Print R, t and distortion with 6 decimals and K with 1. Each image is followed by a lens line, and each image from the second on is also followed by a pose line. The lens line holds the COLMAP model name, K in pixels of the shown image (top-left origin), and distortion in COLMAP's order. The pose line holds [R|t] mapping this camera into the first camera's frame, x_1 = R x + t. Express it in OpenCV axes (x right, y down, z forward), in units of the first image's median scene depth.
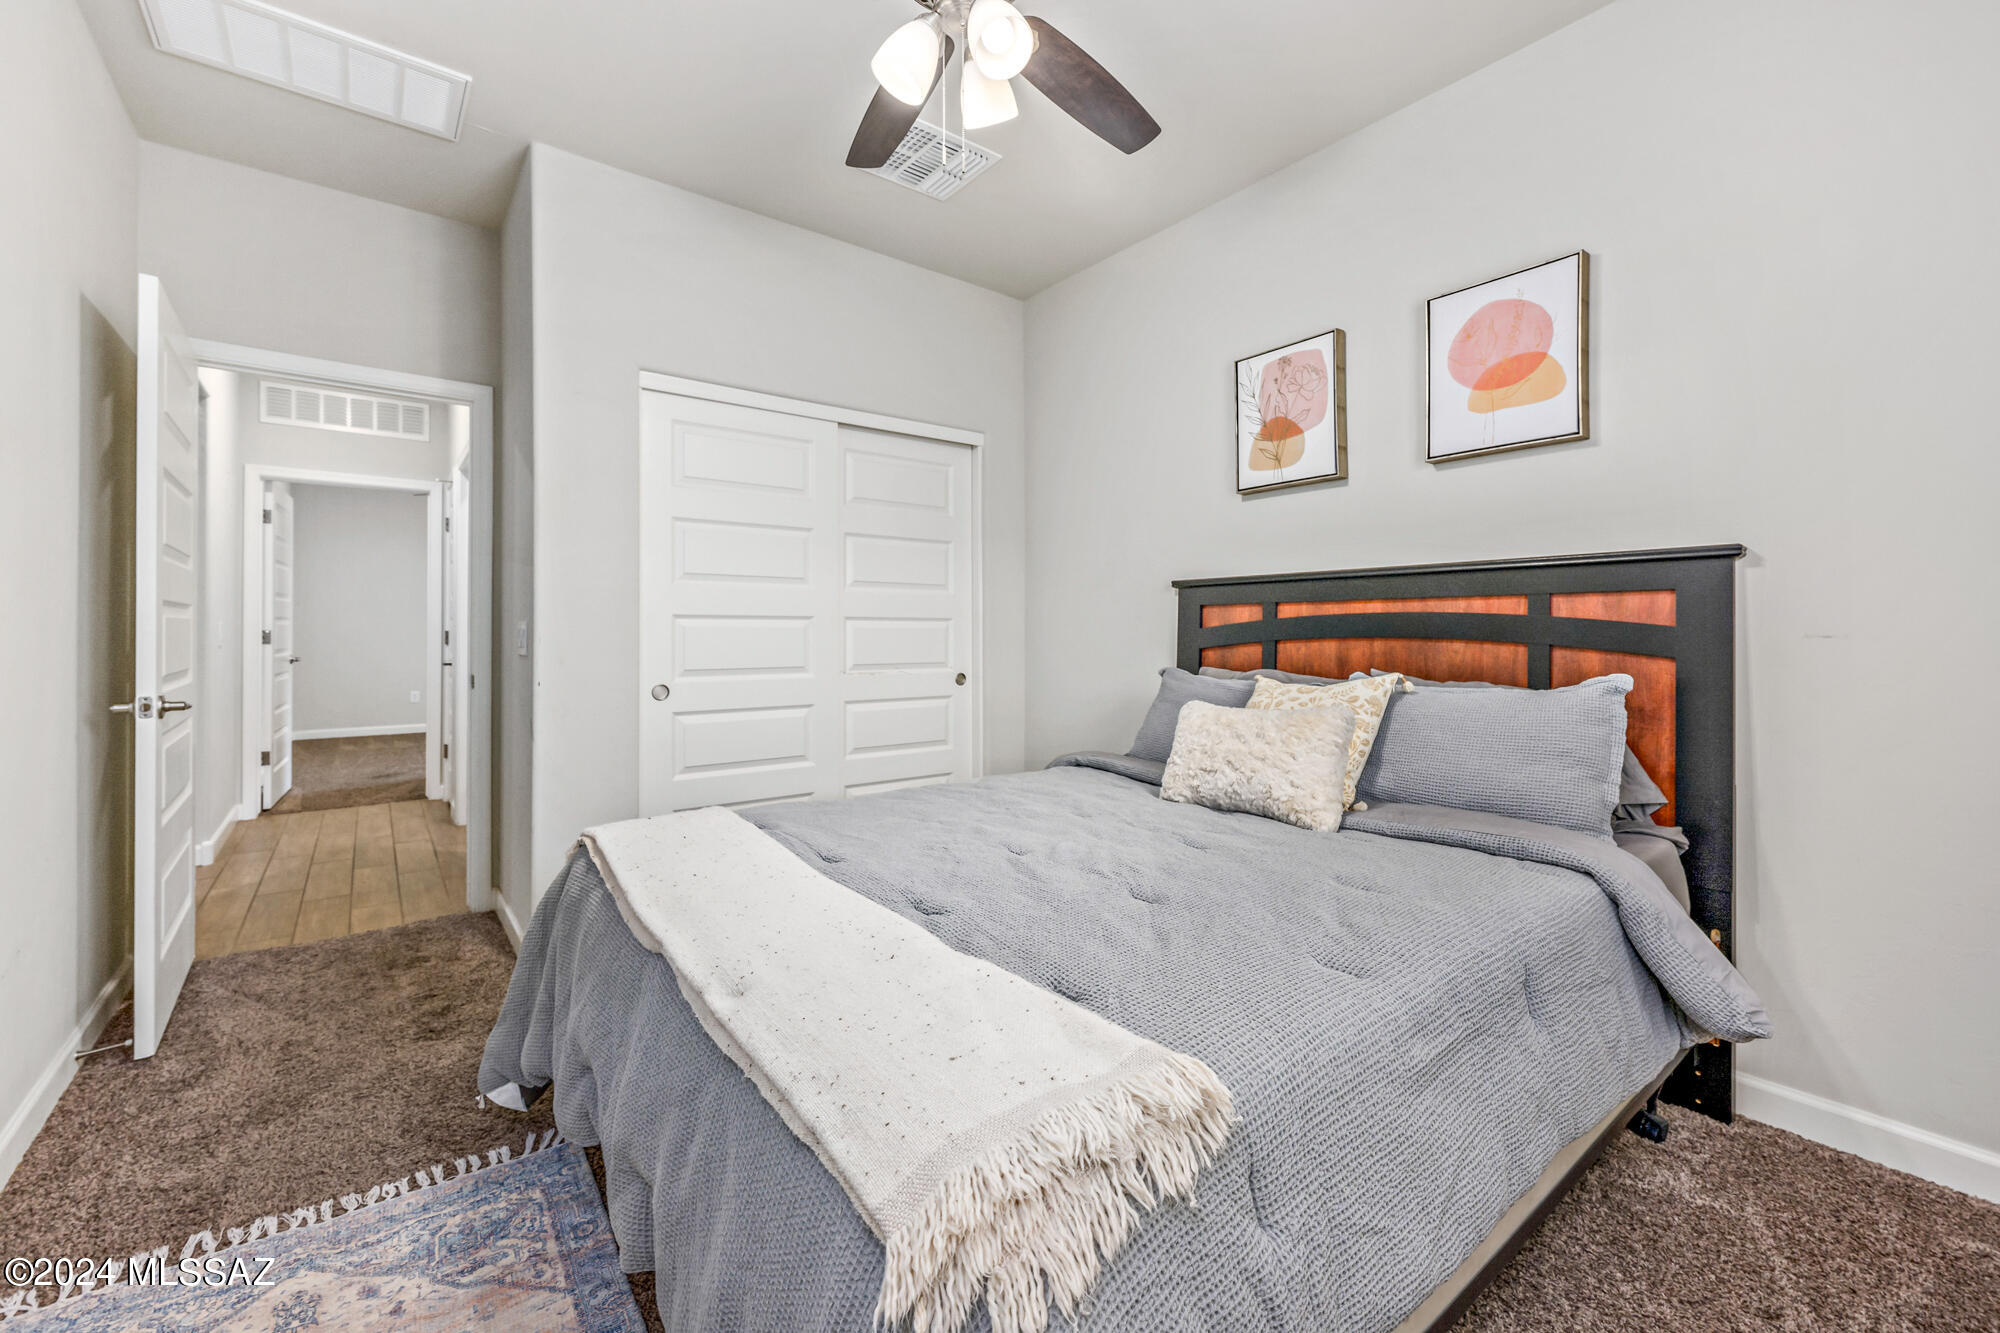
lens RADIAL K [[792.1, 0, 963.9], [0, 792.1, 627.3], [0, 0, 1]] dist [-0.000215, 0.000271]
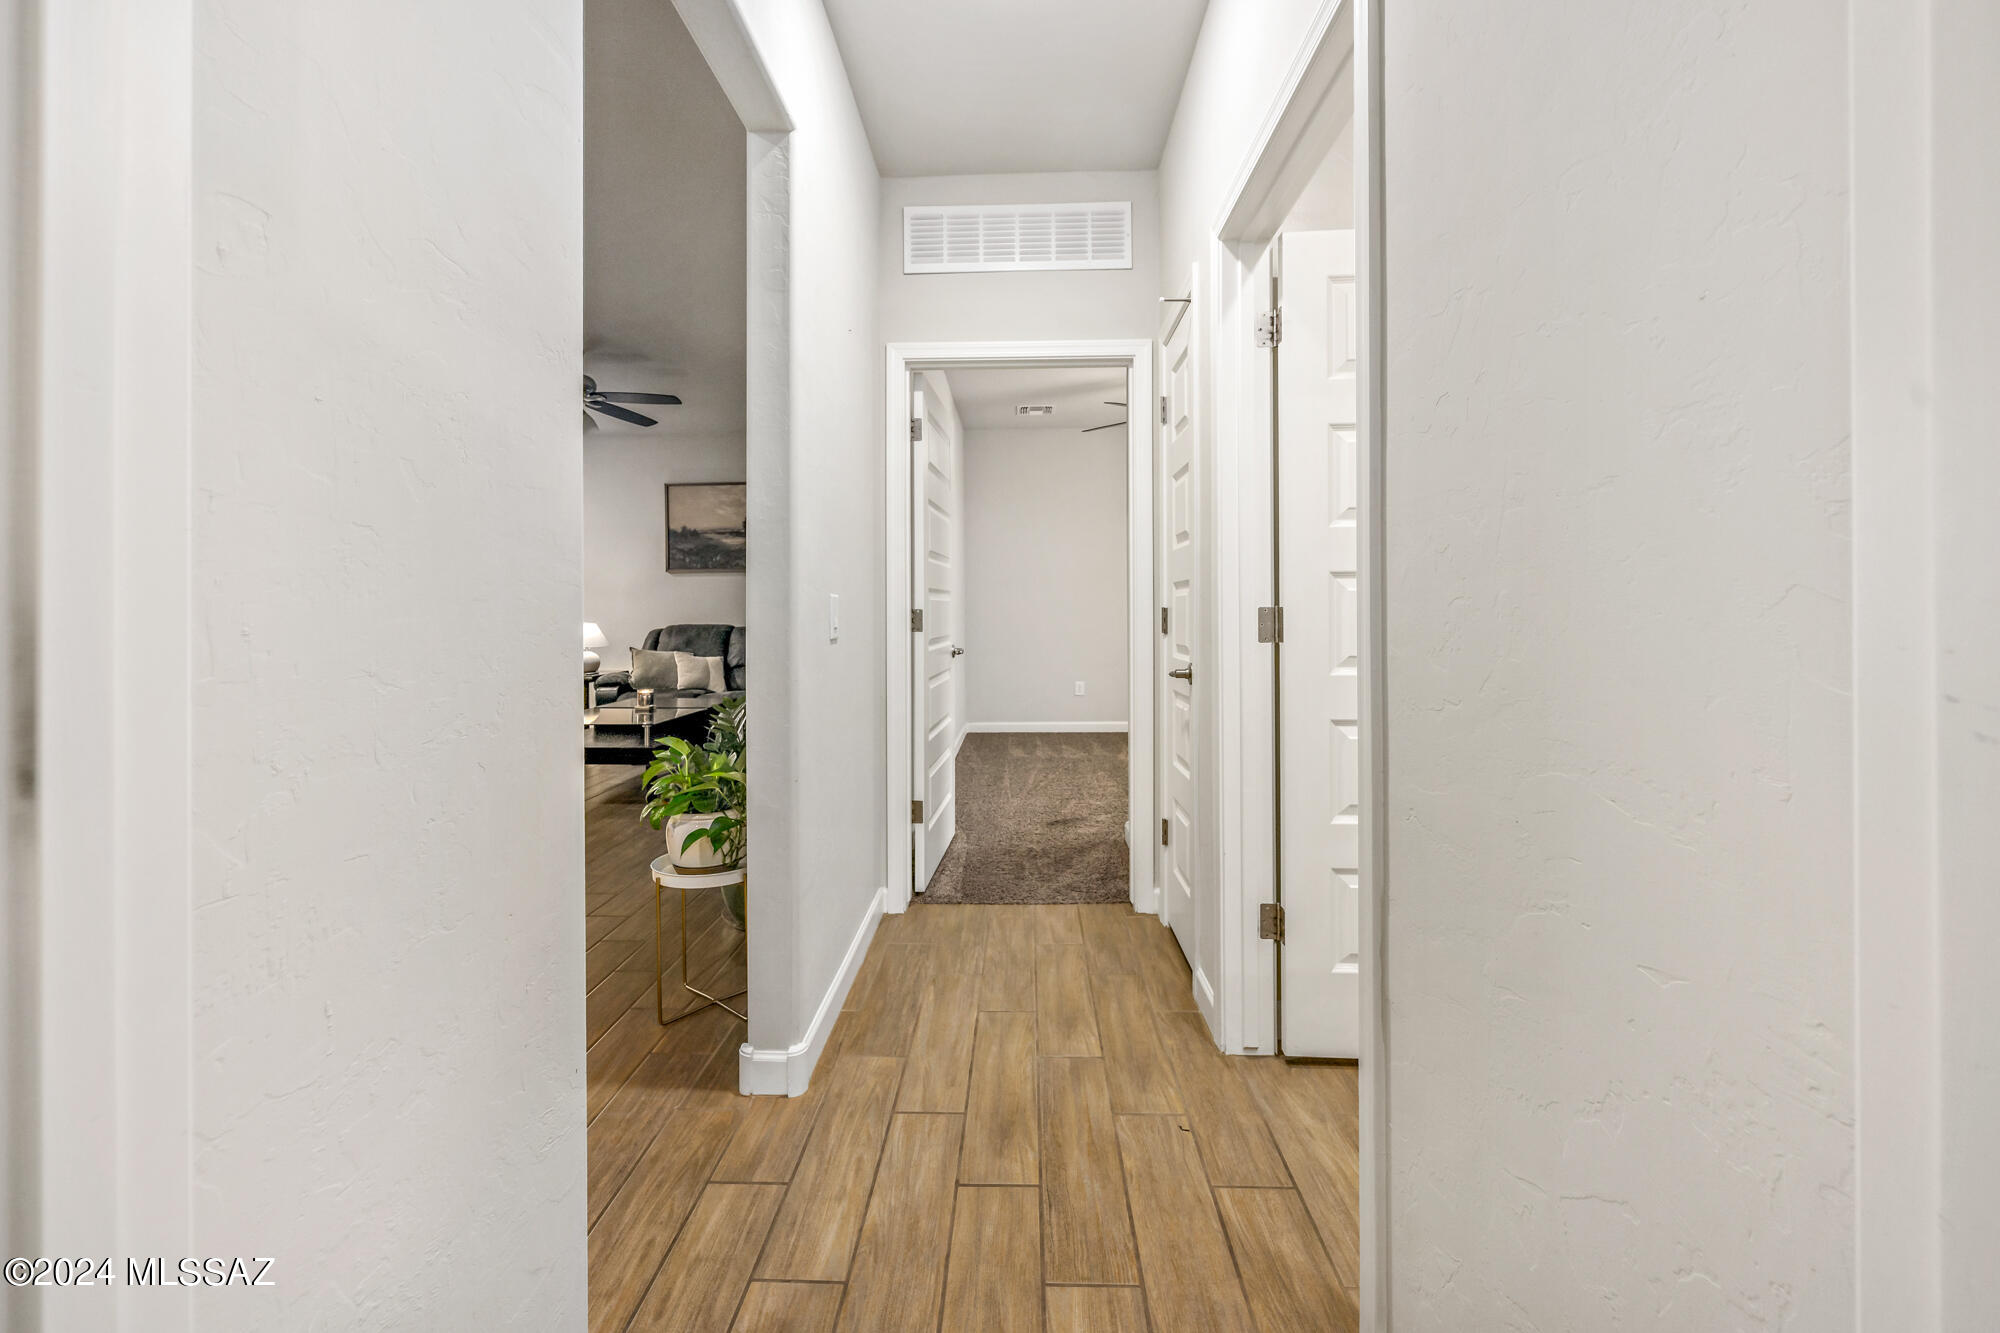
lens RADIAL K [[762.5, 0, 1063.2], [0, 762.5, 609.5], [0, 0, 1]] dist [-0.002159, -0.000040]
pose [[0.828799, -0.003206, -0.559537, -0.381472], [0.008388, 0.999942, 0.006696, 0.000707], [0.559483, -0.010243, 0.828778, 0.482832]]
